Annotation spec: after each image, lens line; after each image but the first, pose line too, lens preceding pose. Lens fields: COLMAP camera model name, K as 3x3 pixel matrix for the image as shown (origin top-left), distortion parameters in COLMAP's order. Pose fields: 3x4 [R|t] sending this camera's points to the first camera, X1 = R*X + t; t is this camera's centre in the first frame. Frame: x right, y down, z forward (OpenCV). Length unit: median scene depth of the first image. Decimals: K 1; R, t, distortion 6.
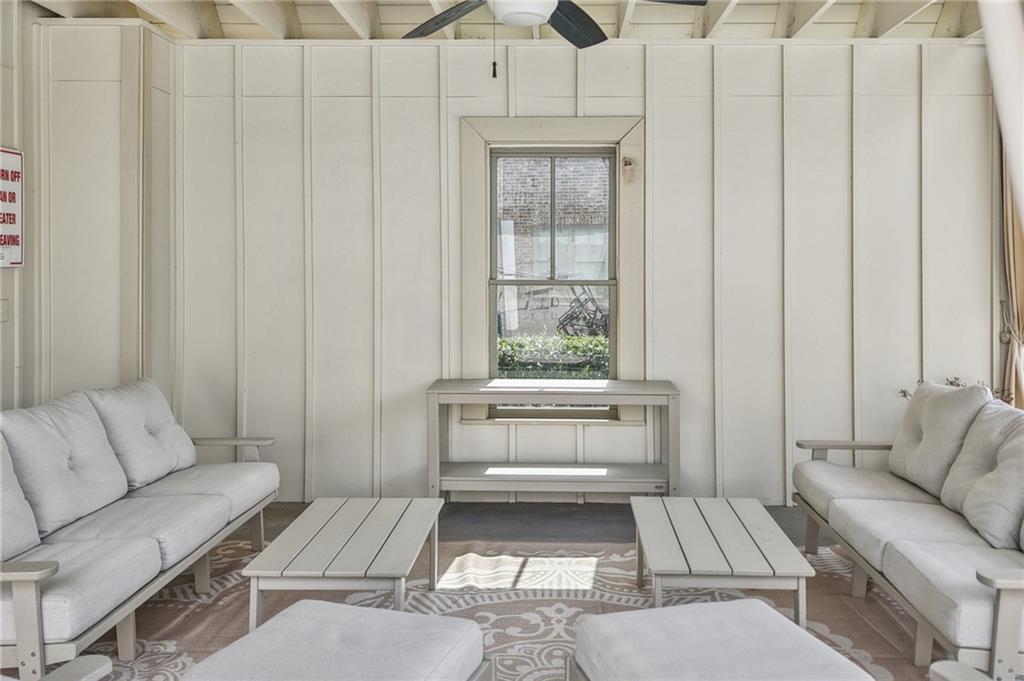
lens RADIAL K [[878.5, 0, 540.6], [0, 878.5, 262.1], [0, 0, 1]] dist [-0.002018, -0.005536]
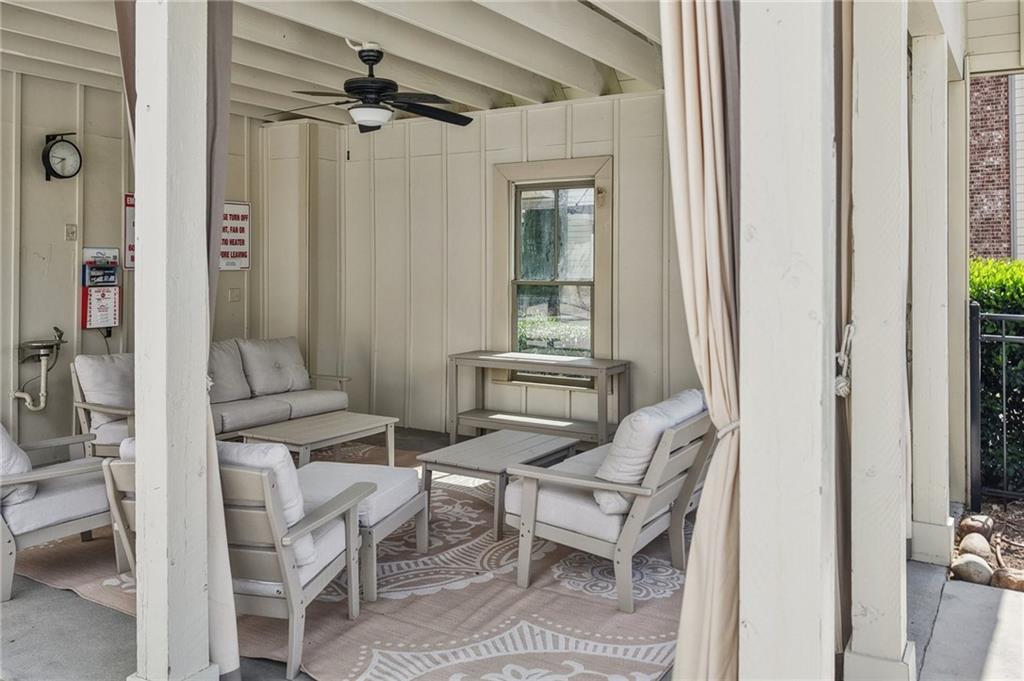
lens RADIAL K [[826.6, 0, 494.5], [0, 826.6, 267.1], [0, 0, 1]] dist [-0.001694, -0.004001]
pose [[0.856126, 0.002464, -0.516761, 0.598297], [-0.001043, 0.999995, 0.003040, -0.004934], [0.516766, -0.002064, 0.856124, -0.131569]]
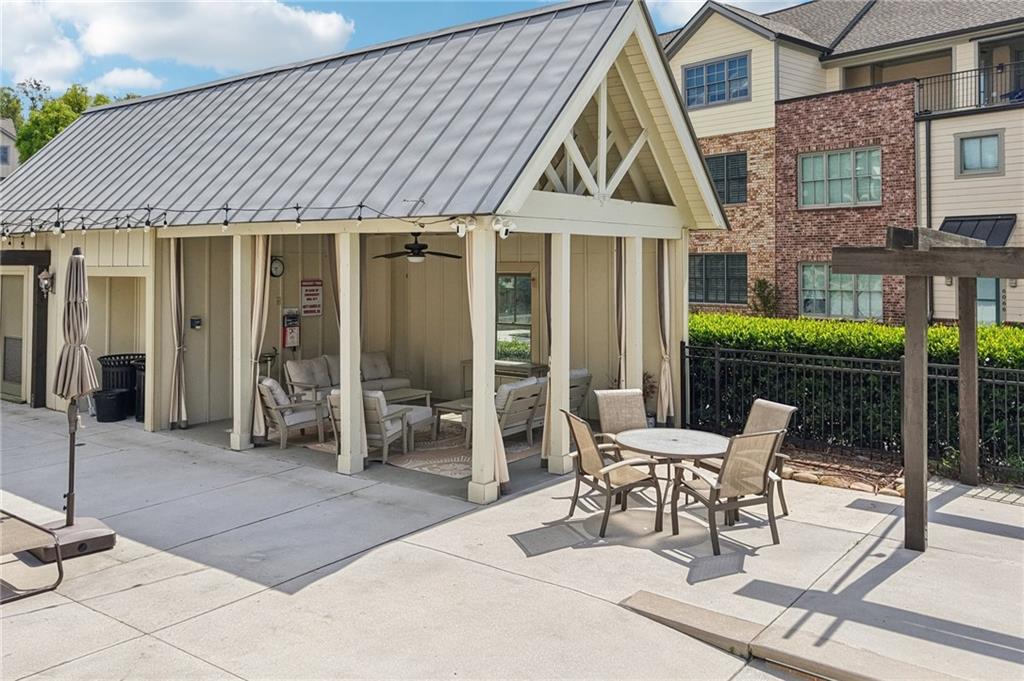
lens RADIAL K [[826.6, 0, 494.5], [0, 826.6, 267.1], [0, 0, 1]] dist [-0.001694, -0.004001]
pose [[0.800143, 0.001404, -0.599808, 1.476014], [0.002701, 0.999979, 0.005944, -0.167123], [0.599803, -0.006376, 0.800122, -1.030684]]
